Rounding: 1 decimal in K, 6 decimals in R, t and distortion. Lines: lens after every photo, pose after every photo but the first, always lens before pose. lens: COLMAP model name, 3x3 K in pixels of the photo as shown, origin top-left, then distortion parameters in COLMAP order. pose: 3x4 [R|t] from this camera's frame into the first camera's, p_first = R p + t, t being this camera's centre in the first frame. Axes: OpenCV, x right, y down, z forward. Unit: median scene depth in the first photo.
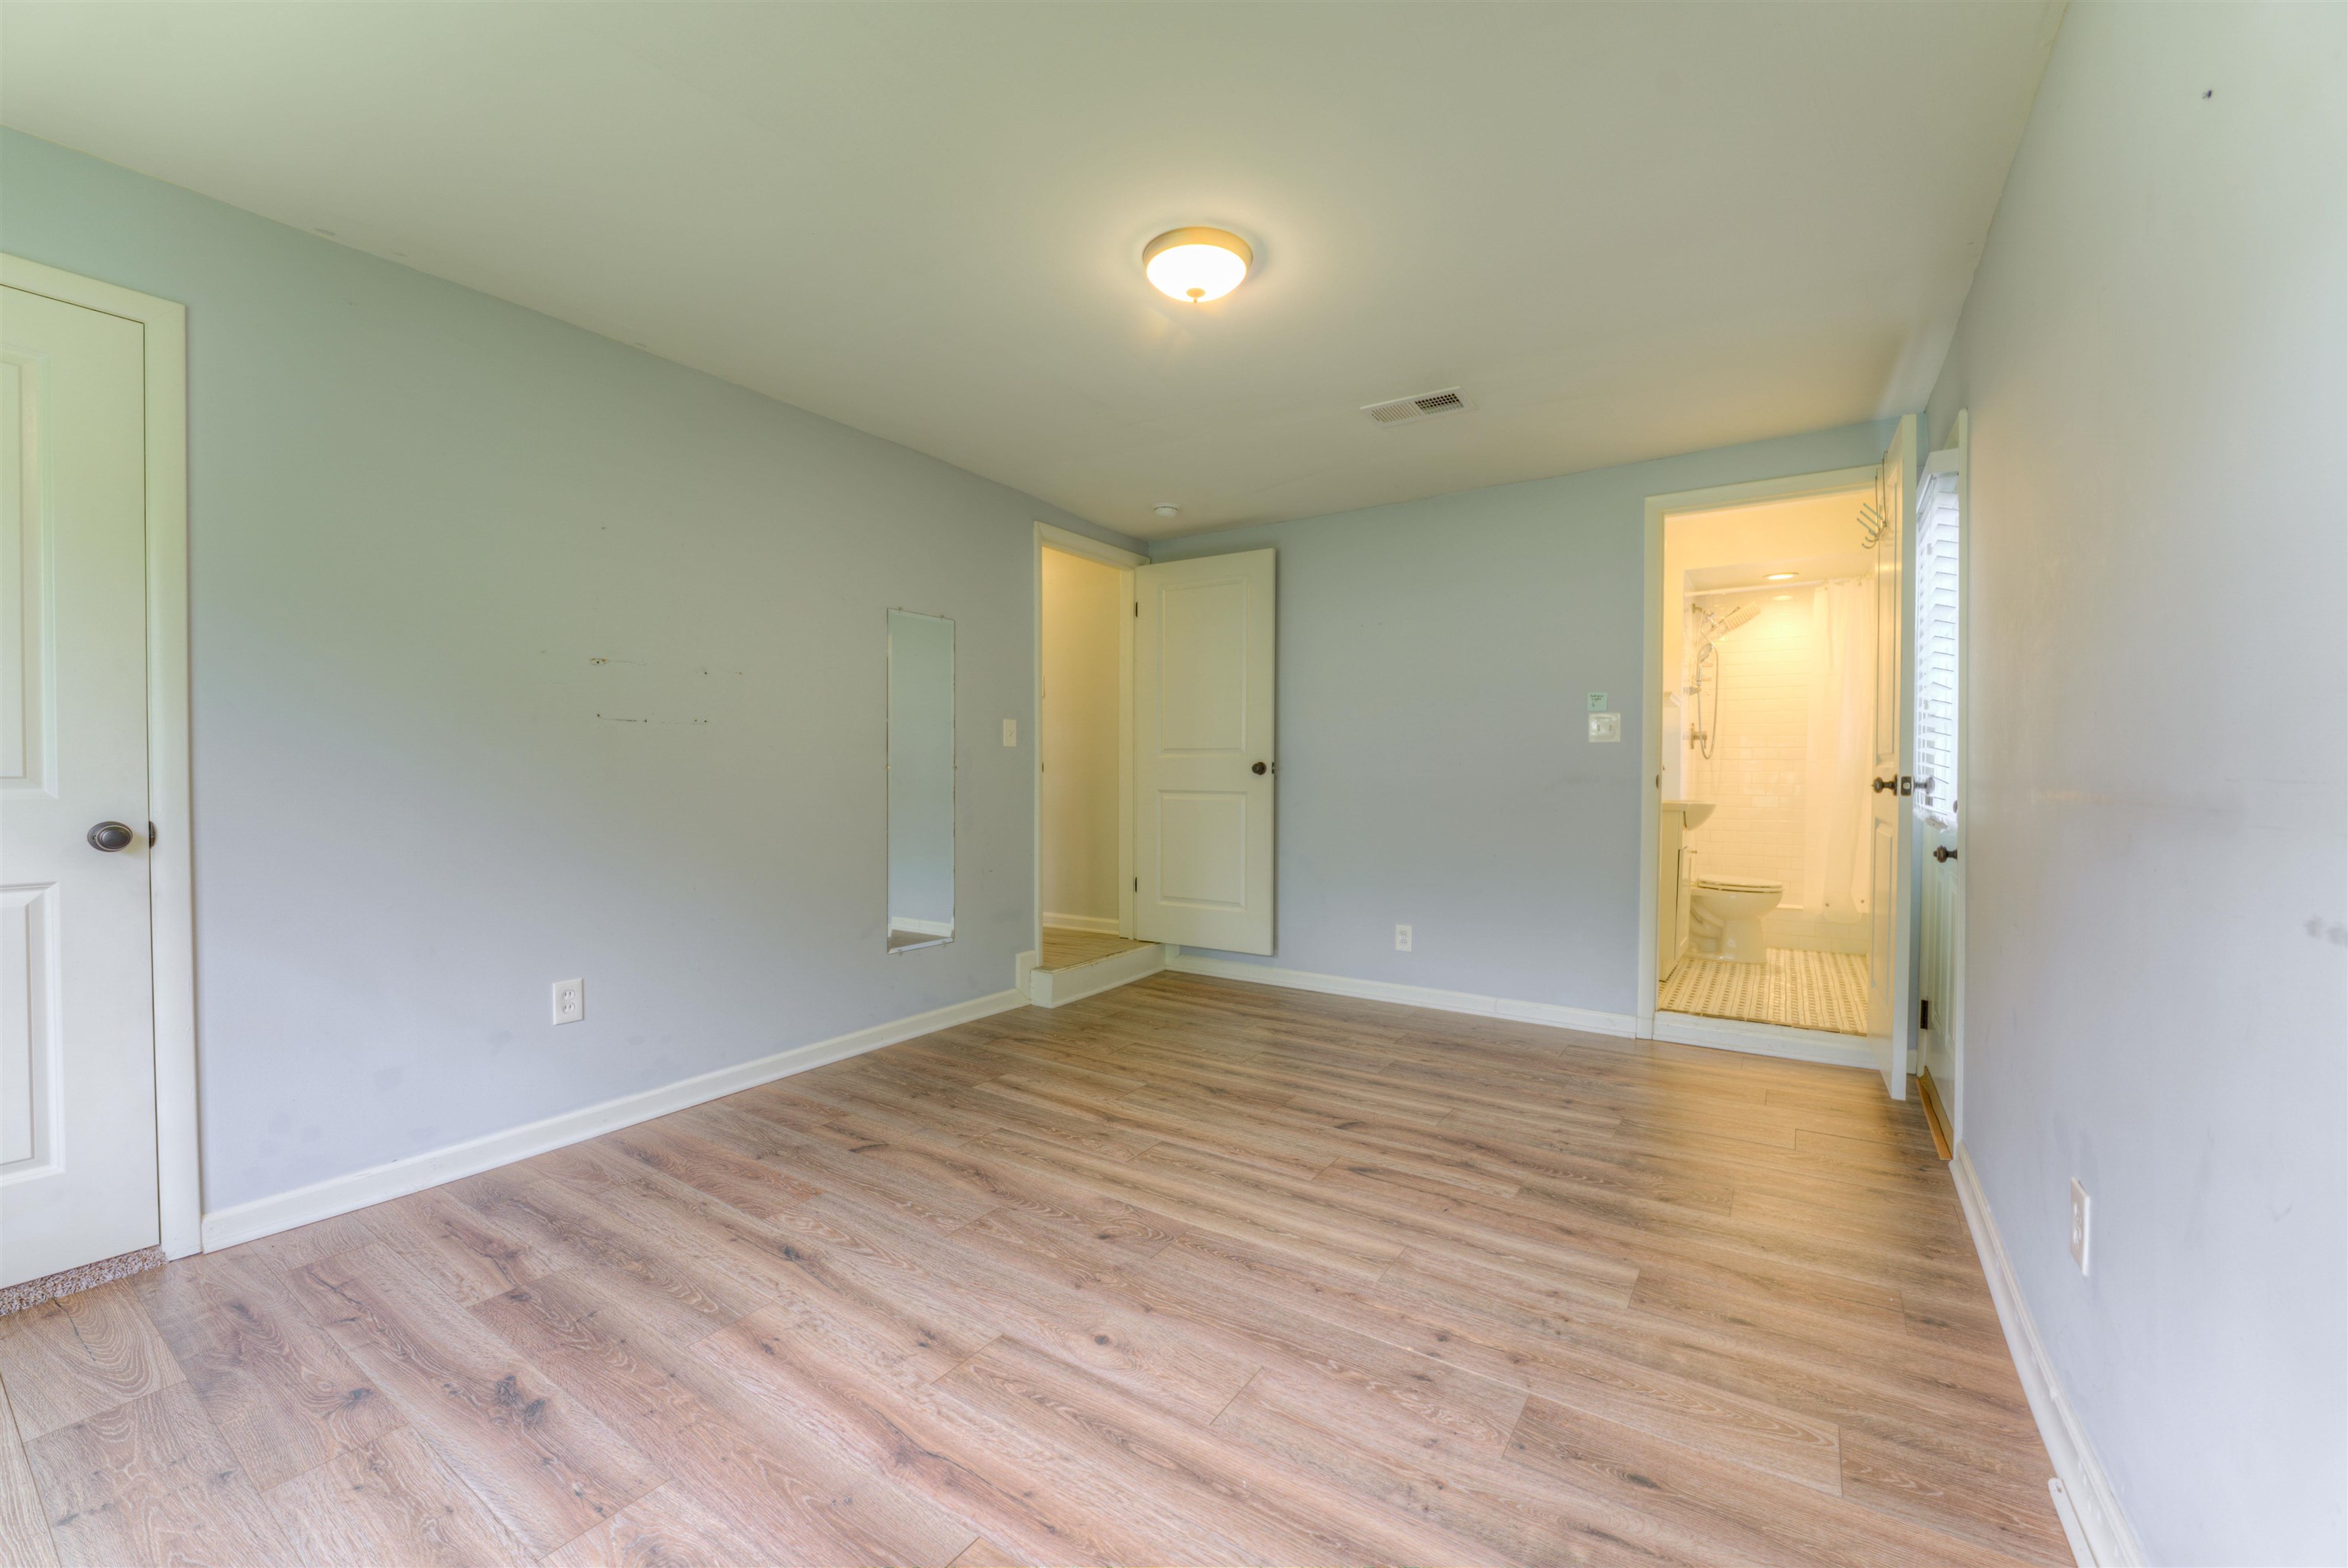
lens RADIAL K [[987.1, 0, 1167.3], [0, 987.1, 786.5], [0, 0, 1]] dist [-0.021375, 0.001320]
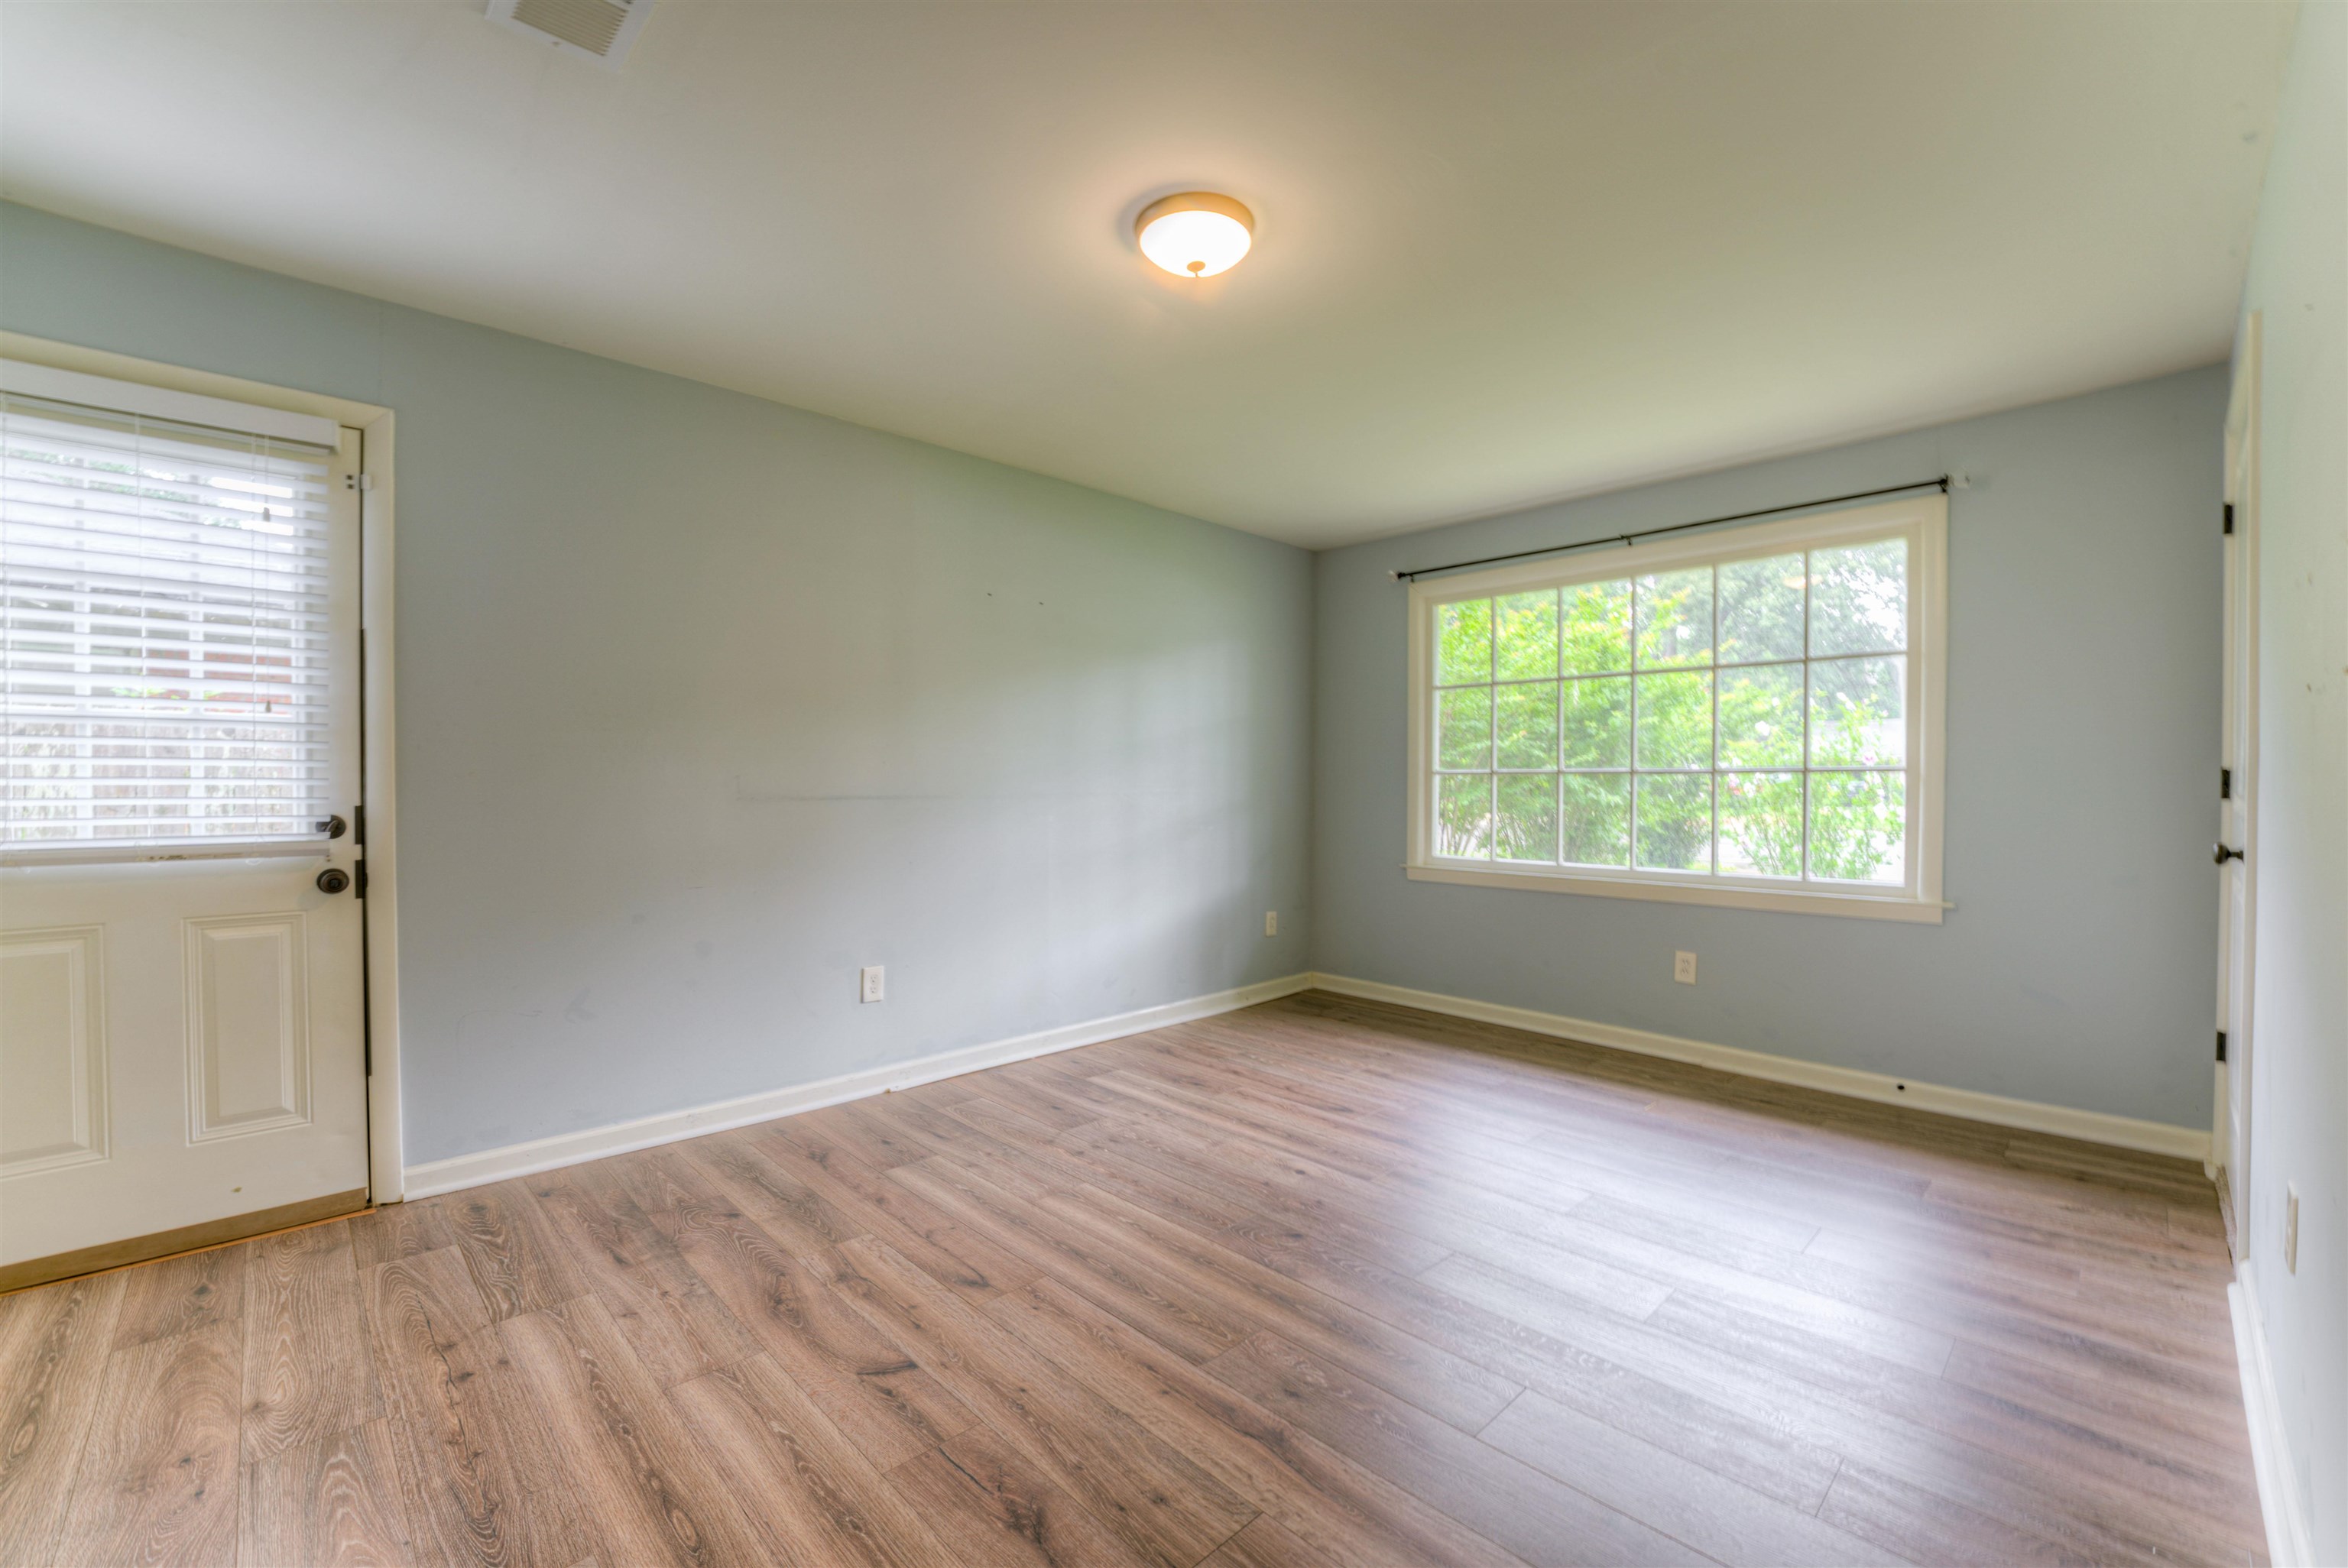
lens RADIAL K [[987.1, 0, 1167.3], [0, 987.1, 786.5], [0, 0, 1]] dist [-0.021375, 0.001320]
pose [[-0.977879, -0.004011, 0.209134, -0.131886], [0.001092, 0.999705, 0.024281, -0.041527], [-0.209169, 0.023973, -0.977586, 1.833671]]
